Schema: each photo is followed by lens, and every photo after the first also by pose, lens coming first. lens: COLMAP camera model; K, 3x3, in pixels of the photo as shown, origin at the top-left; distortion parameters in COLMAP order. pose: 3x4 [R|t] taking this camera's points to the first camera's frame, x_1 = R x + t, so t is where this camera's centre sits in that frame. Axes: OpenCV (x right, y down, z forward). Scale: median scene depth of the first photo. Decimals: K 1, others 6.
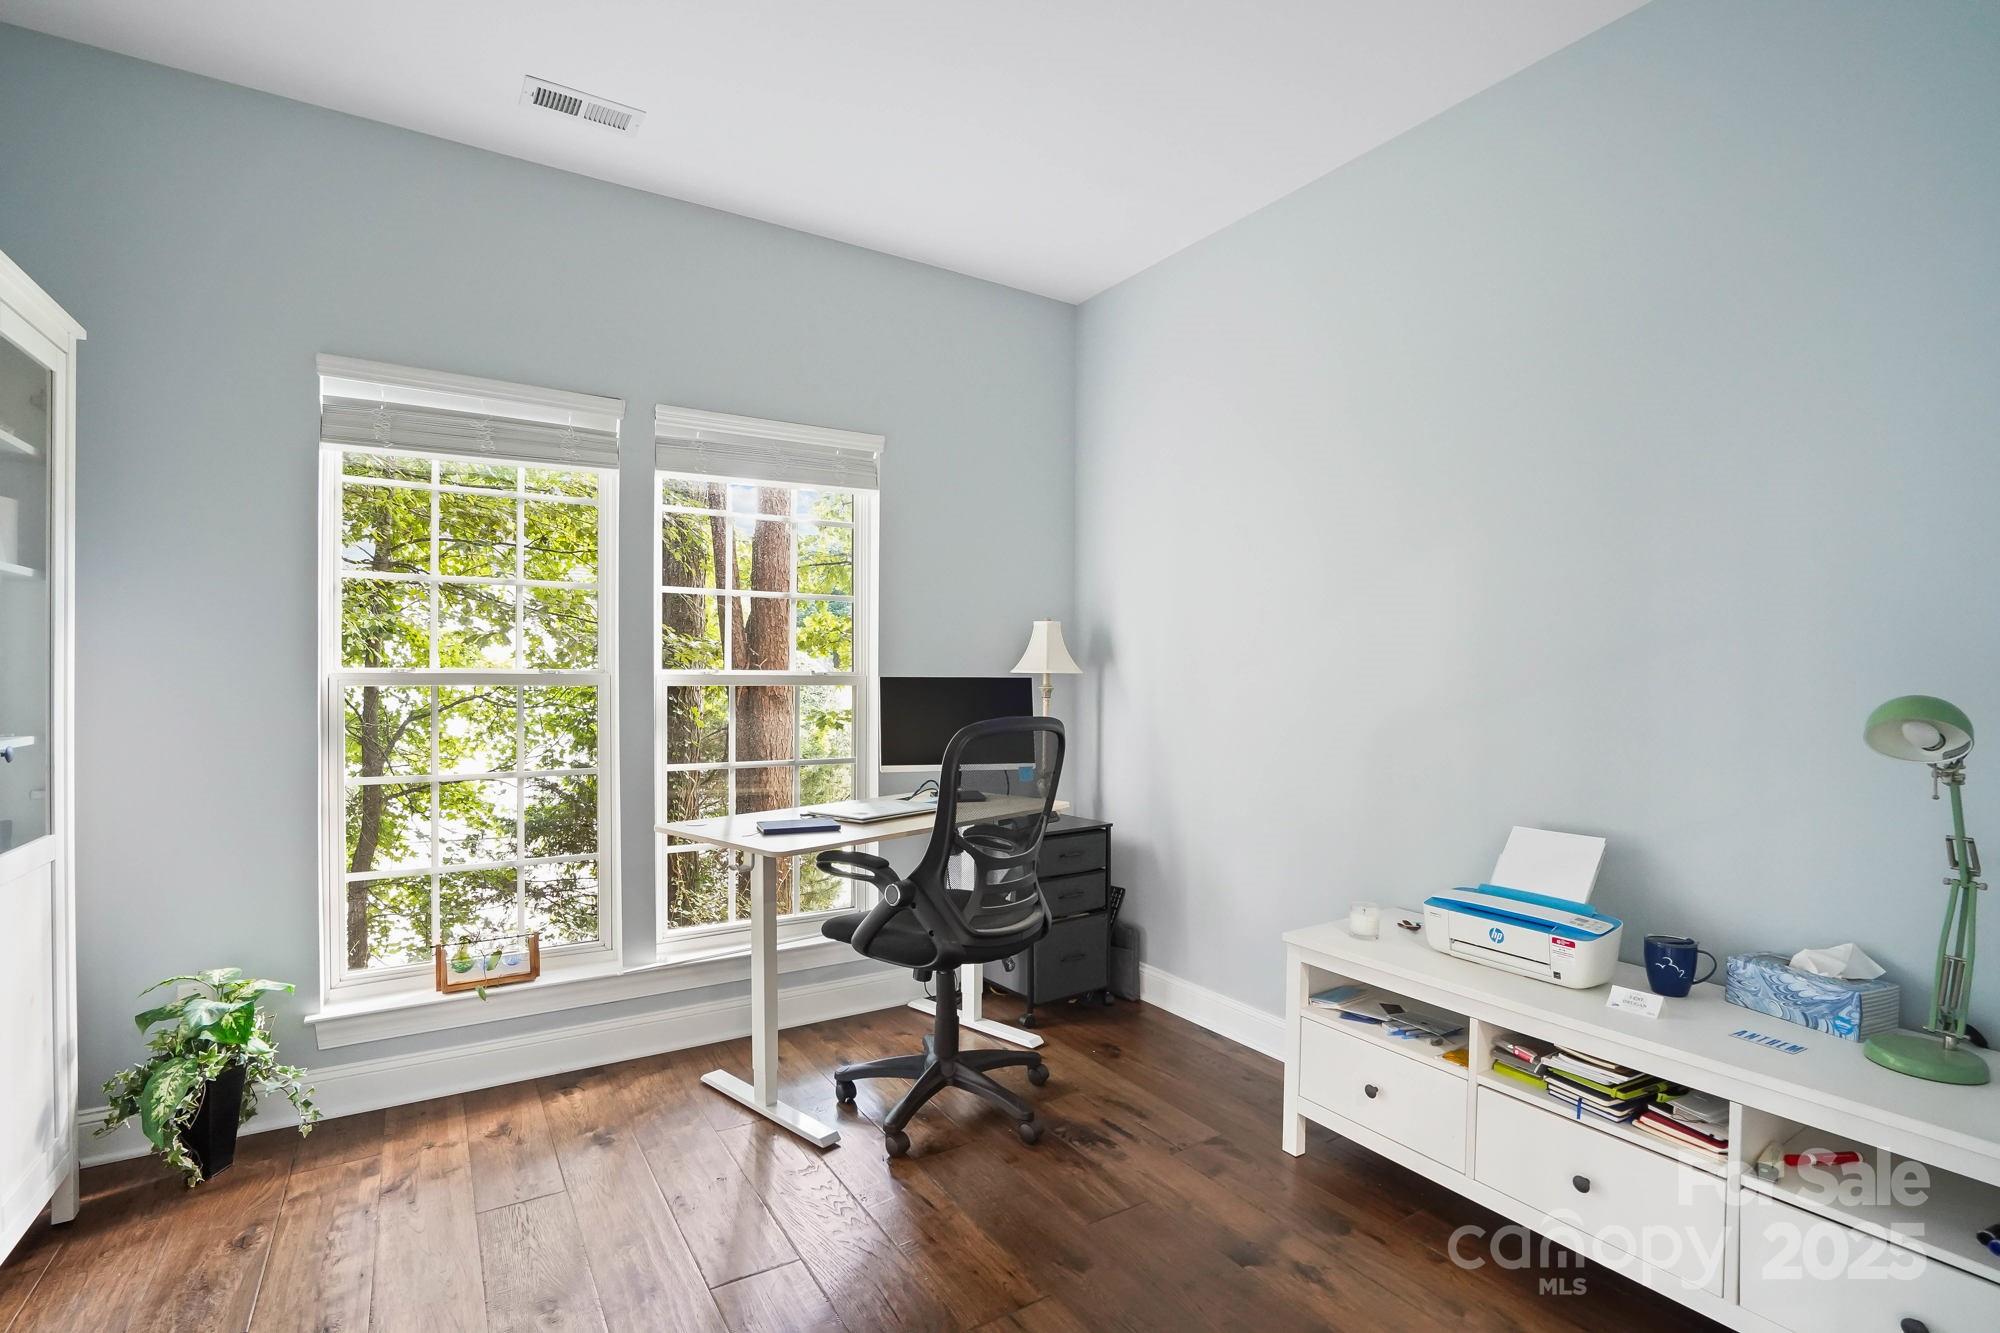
lens RADIAL K [[964.1, 0, 1000.0], [0, 964.1, 666.5], [0, 0, 1]] dist [-0.000722, 0.000067]
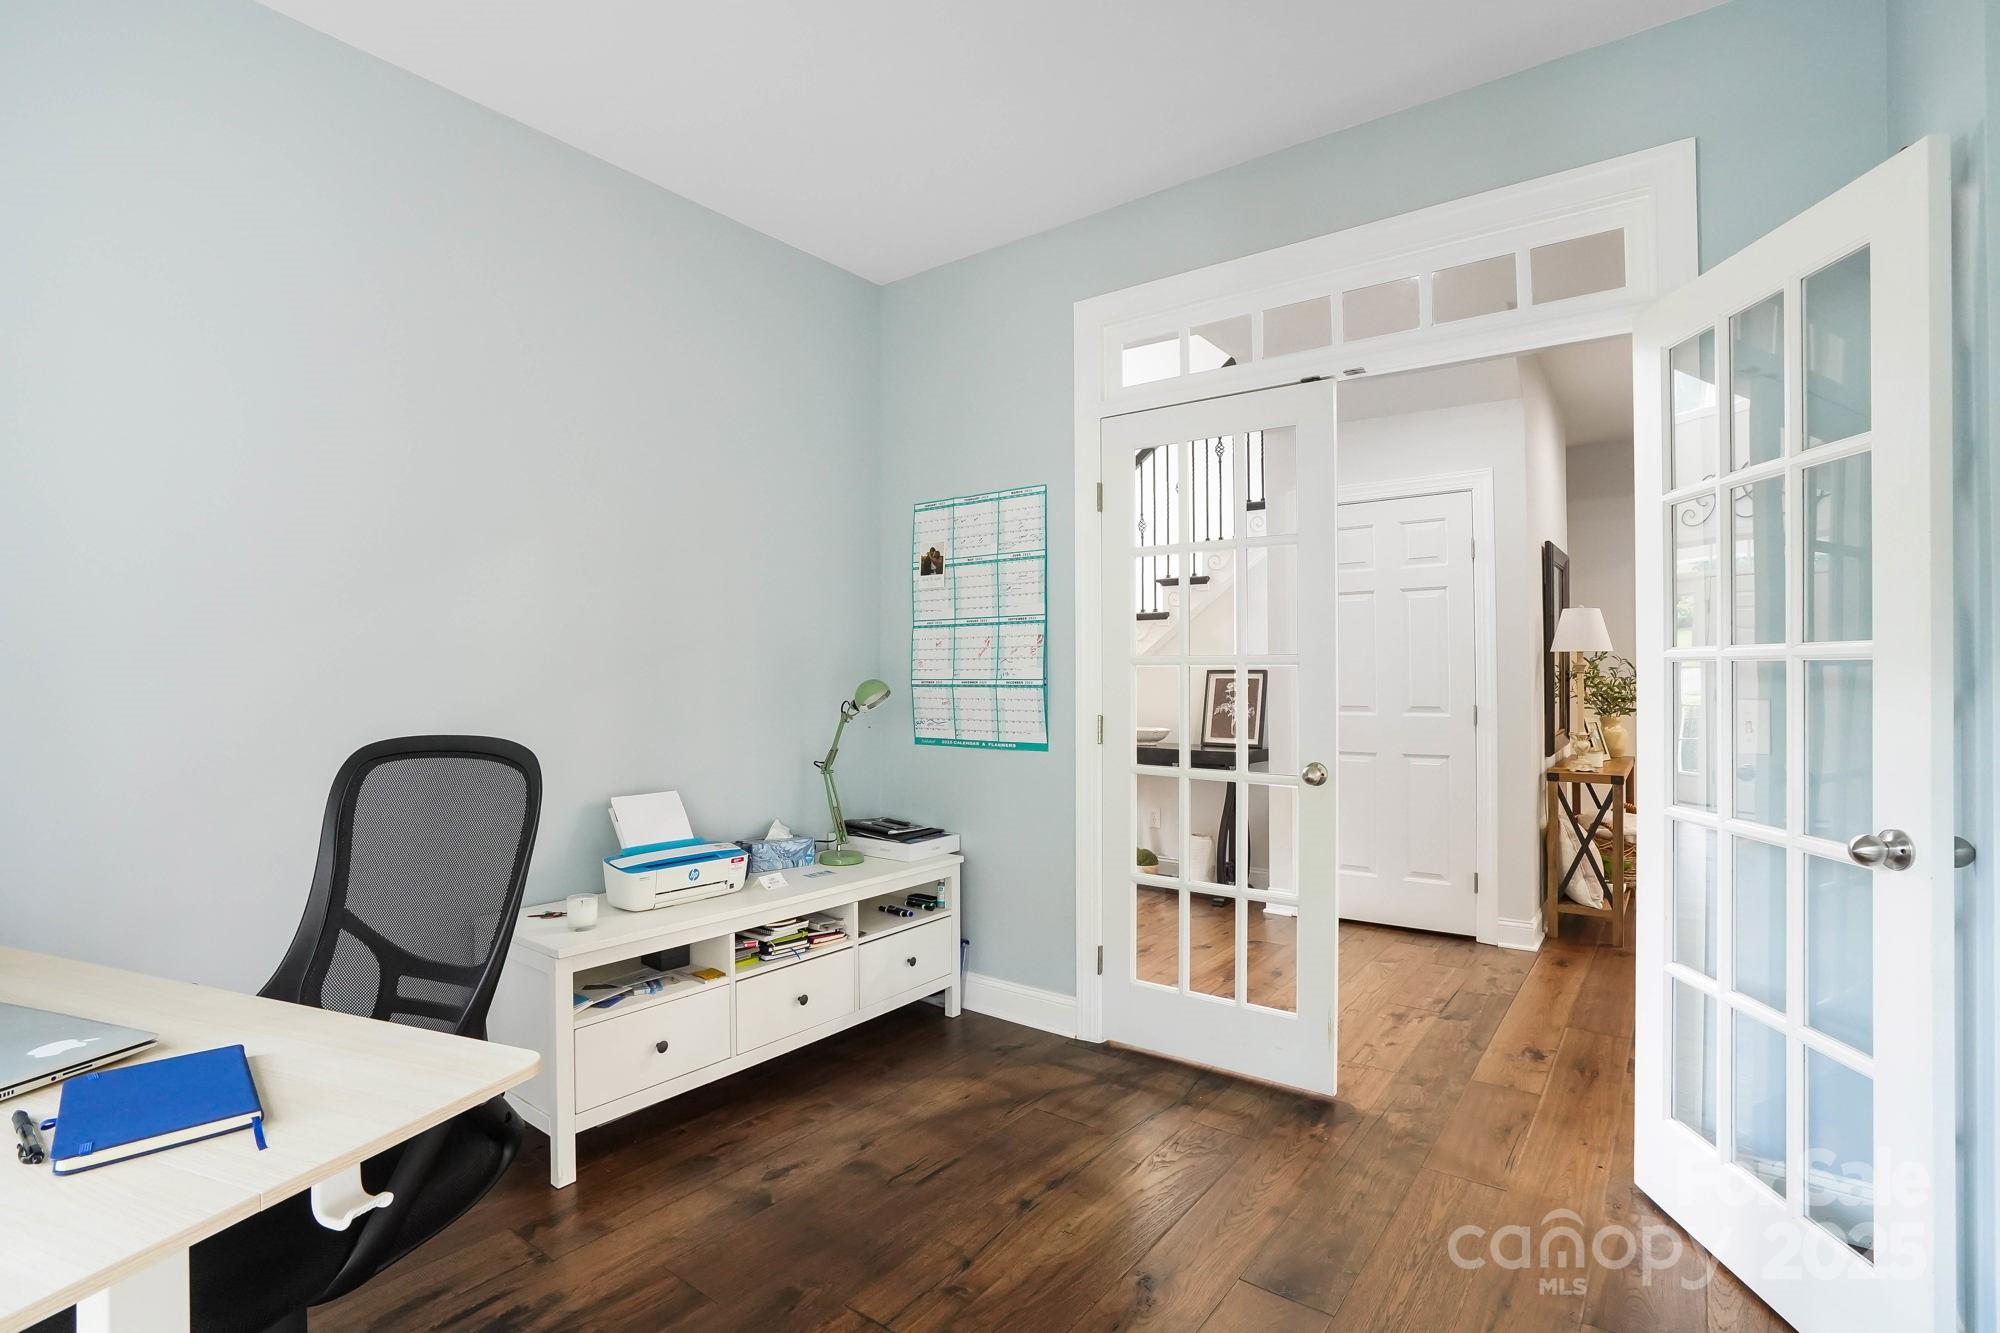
lens RADIAL K [[964.1, 0, 1000.0], [0, 964.1, 666.5], [0, 0, 1]] dist [-0.000722, 0.000067]
pose [[-0.358544, 0.012750, 0.933426, -0.817002], [-0.004206, 0.999875, -0.015274, 0.022054], [-0.933503, -0.009403, -0.358446, 1.077755]]
